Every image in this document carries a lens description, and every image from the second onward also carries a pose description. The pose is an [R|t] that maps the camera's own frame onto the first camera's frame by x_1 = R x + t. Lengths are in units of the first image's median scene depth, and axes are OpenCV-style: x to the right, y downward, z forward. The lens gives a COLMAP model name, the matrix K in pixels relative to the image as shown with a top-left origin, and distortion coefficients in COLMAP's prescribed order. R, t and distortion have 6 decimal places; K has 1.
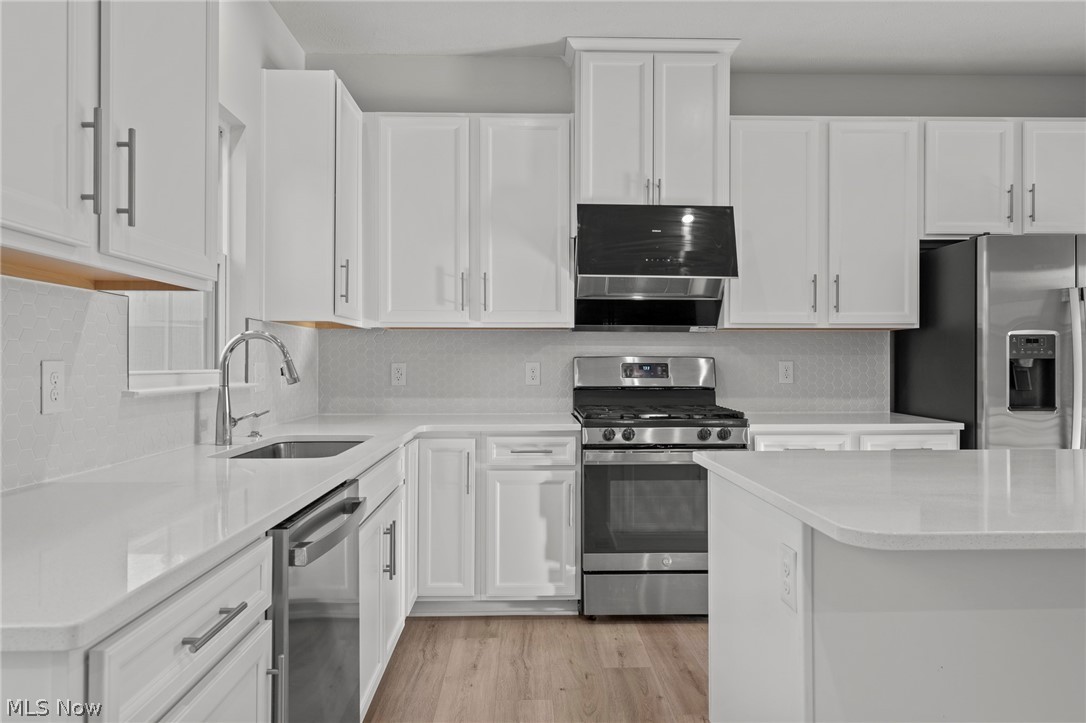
lens RADIAL K [[725.4, 0, 543.0], [0, 725.4, 361.5], [0, 0, 1]] dist [-0.000979, 0.000585]
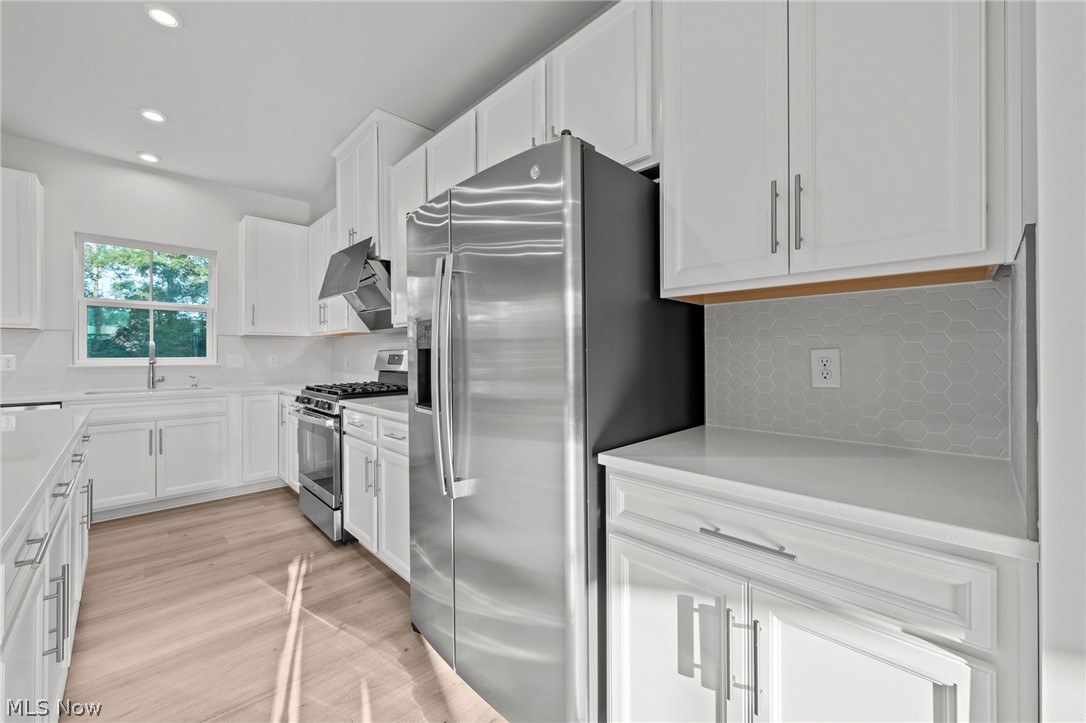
lens RADIAL K [[424.3, 0, 540.5], [0, 424.3, 356.7], [0, 0, 1]] dist [-0.000053, 0.000167]
pose [[0.676904, 0.002851, -0.736065, 1.036409], [0.001416, 0.999986, 0.005175, 0.003182], [0.736070, -0.004546, 0.676891, 0.695713]]
